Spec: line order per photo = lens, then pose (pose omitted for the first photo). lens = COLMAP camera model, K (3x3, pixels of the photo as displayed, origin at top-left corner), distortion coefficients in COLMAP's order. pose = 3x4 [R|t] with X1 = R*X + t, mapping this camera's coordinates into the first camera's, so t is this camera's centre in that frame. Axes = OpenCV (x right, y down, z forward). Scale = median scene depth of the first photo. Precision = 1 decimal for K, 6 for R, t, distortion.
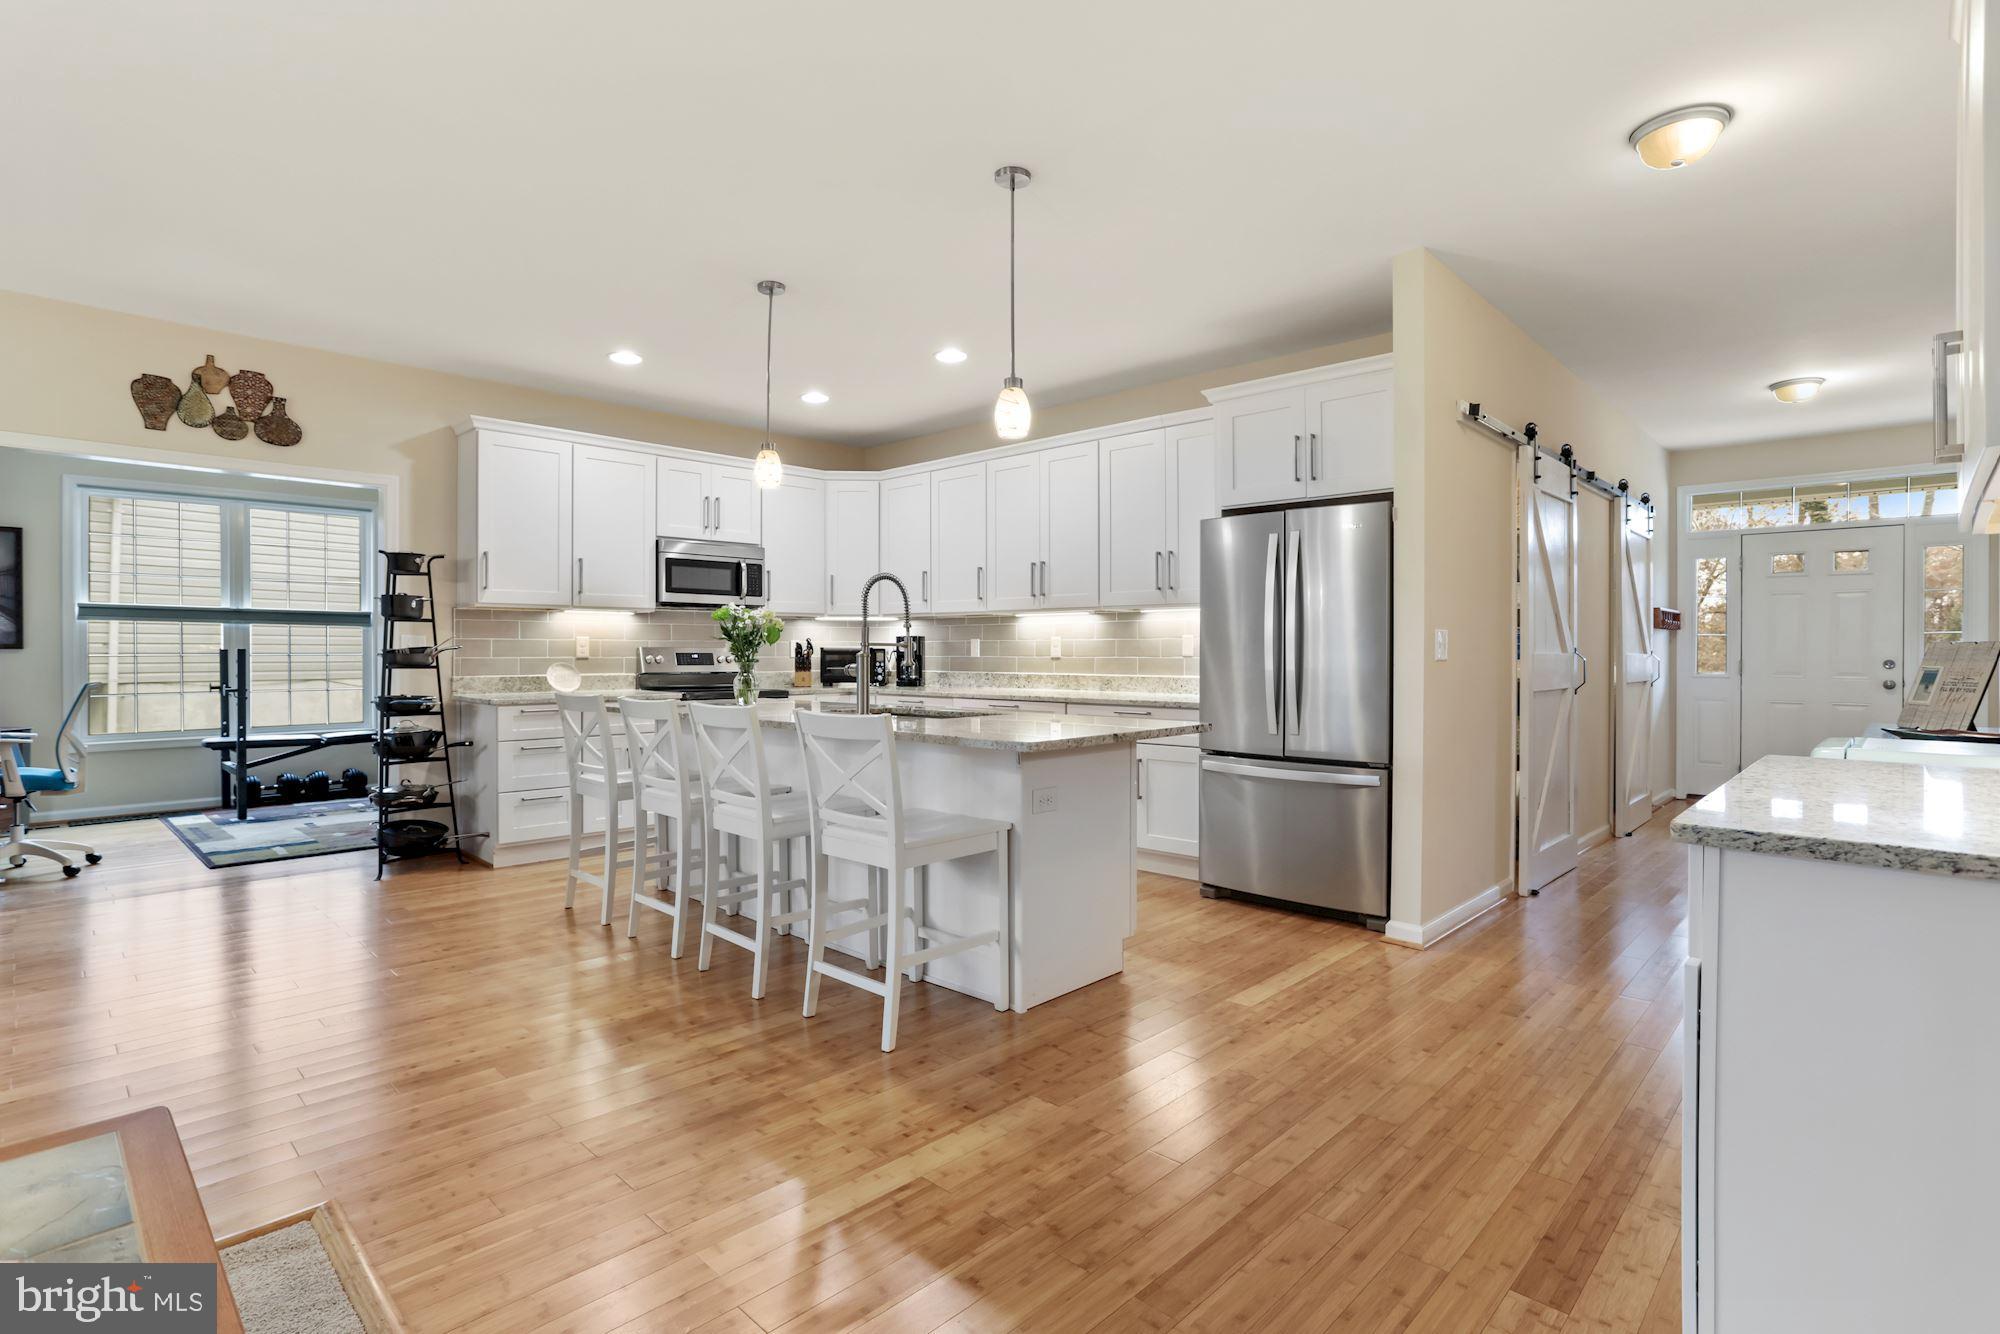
lens RADIAL K [[981.4, 0, 990.5], [0, 981.4, 657.4], [0, 0, 1]] dist [-0.043945, 0.020668]
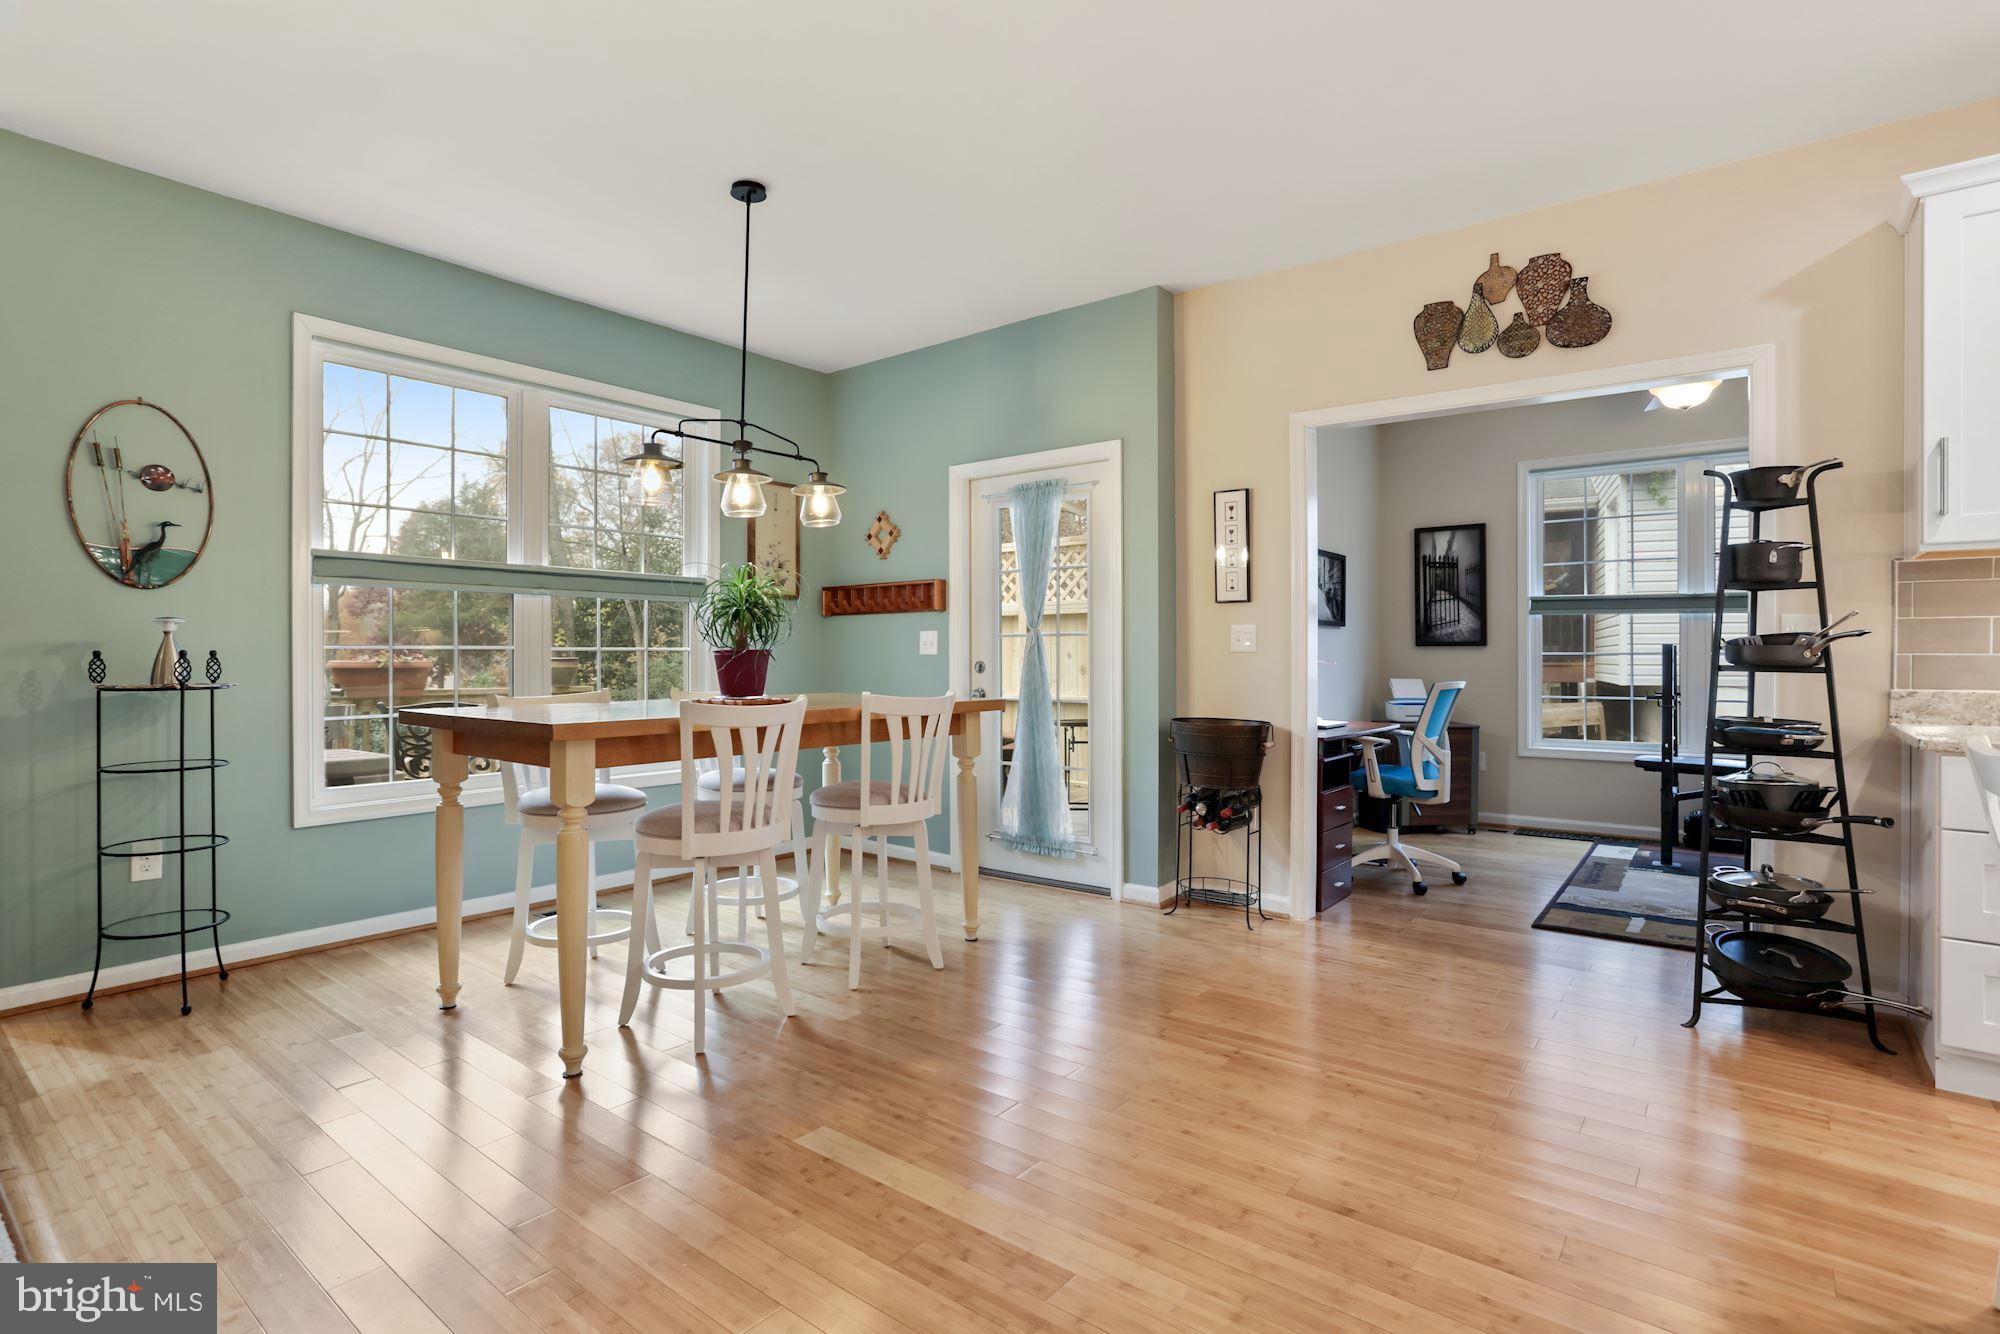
lens RADIAL K [[981.4, 0, 1004.8], [0, 981.4, 659.1], [0, 0, 1]] dist [-0.043945, 0.020668]
pose [[0.110951, 0.004520, -0.993816, -0.084655], [-0.006993, 0.999968, 0.003767, 0.005063], [0.993801, 0.006532, 0.110980, 0.475444]]
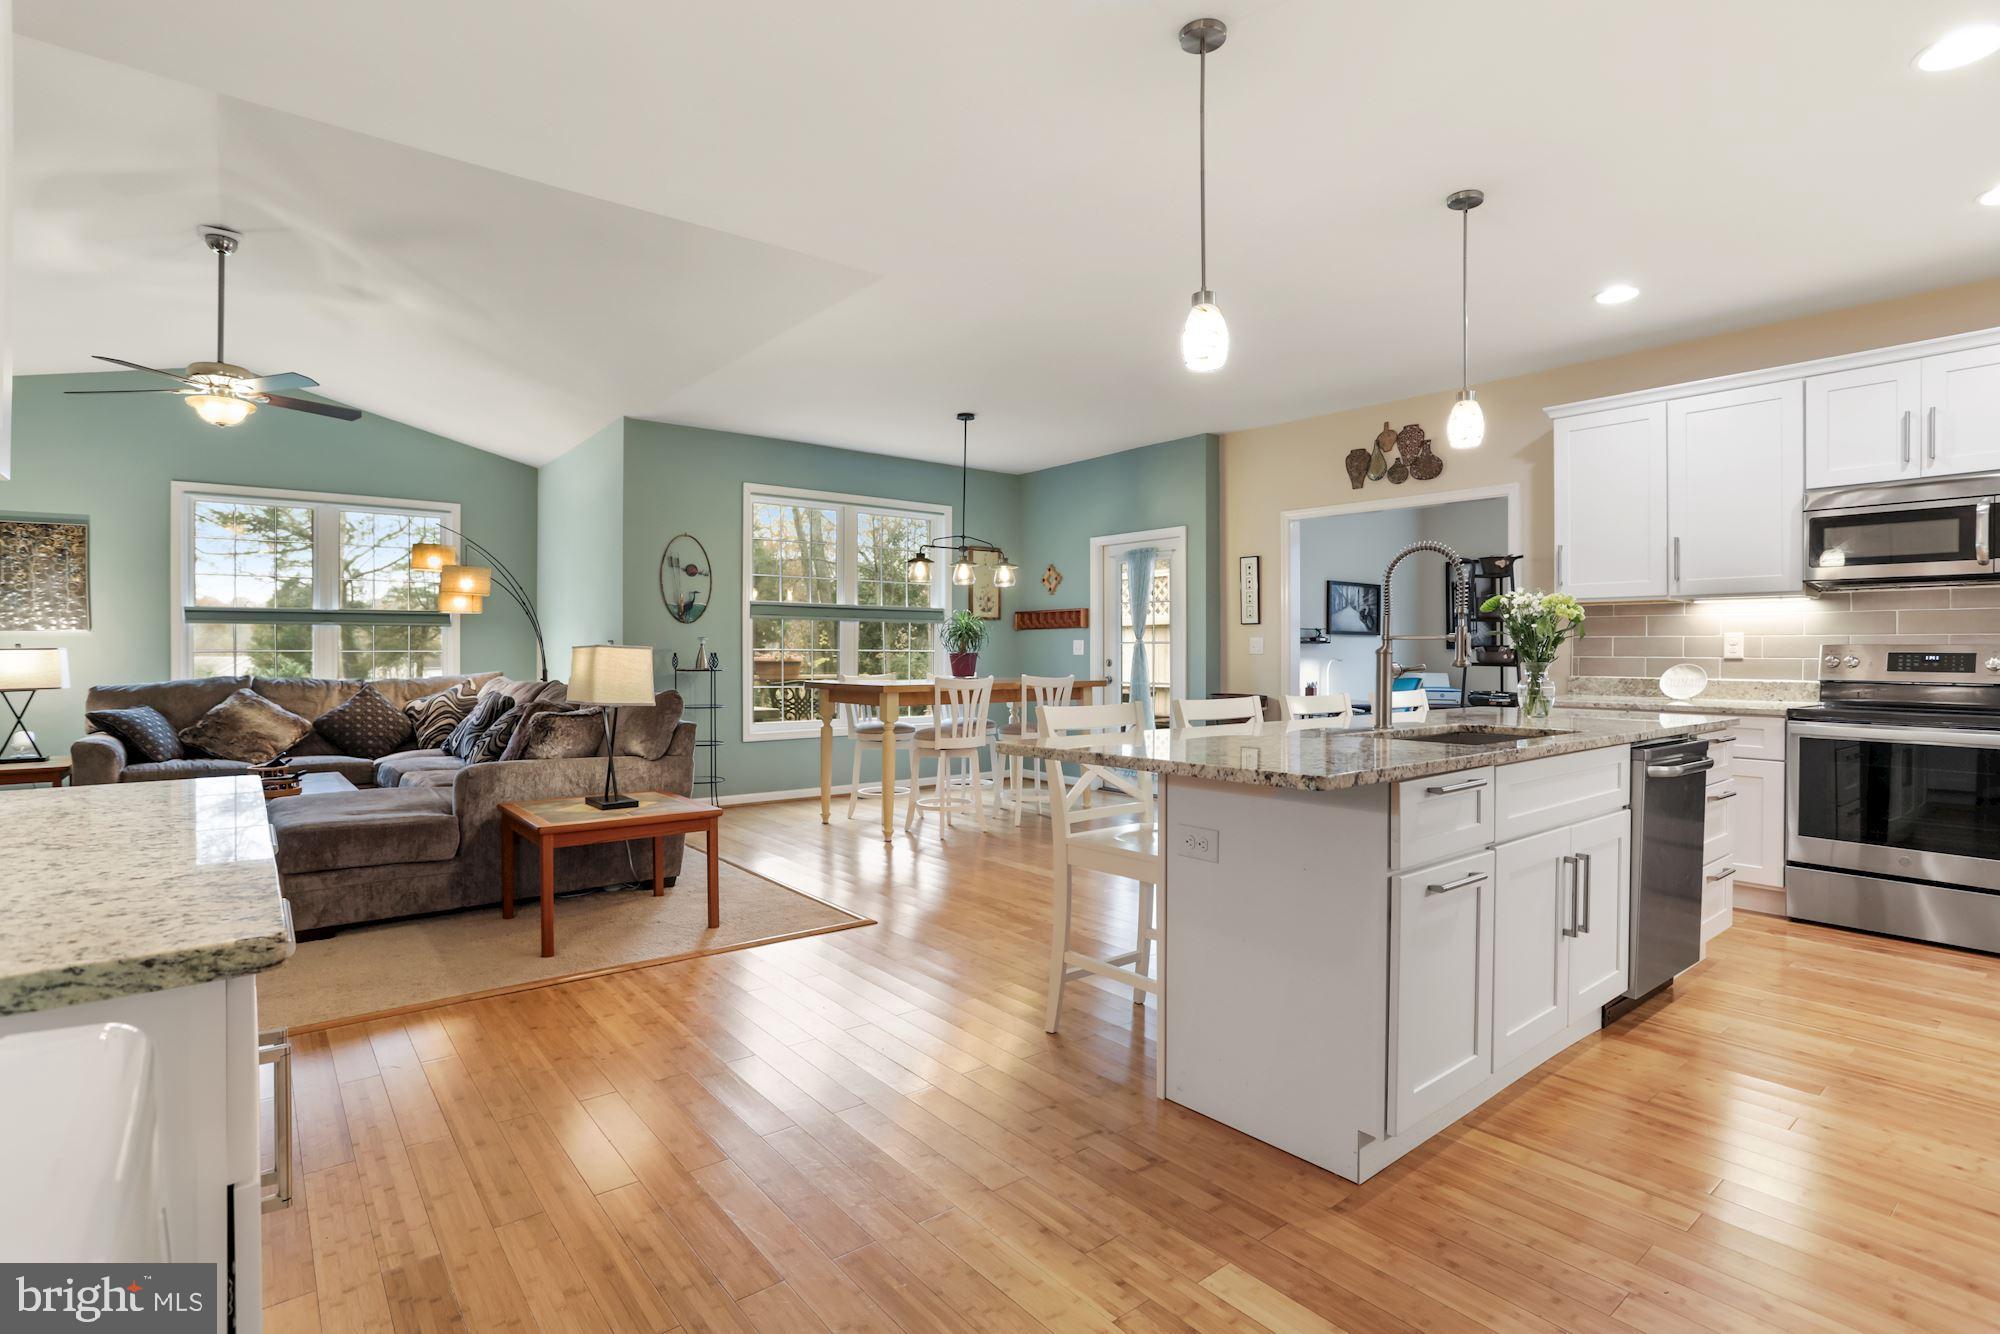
lens RADIAL K [[981.4, 0, 996.8], [0, 981.4, 655.4], [0, 0, 1]] dist [-0.043945, 0.020668]
pose [[-0.127233, 0.003649, -0.991866, 0.500960], [-0.008732, 0.999950, 0.004799, -0.000745], [0.991834, 0.009272, -0.127195, 0.578100]]
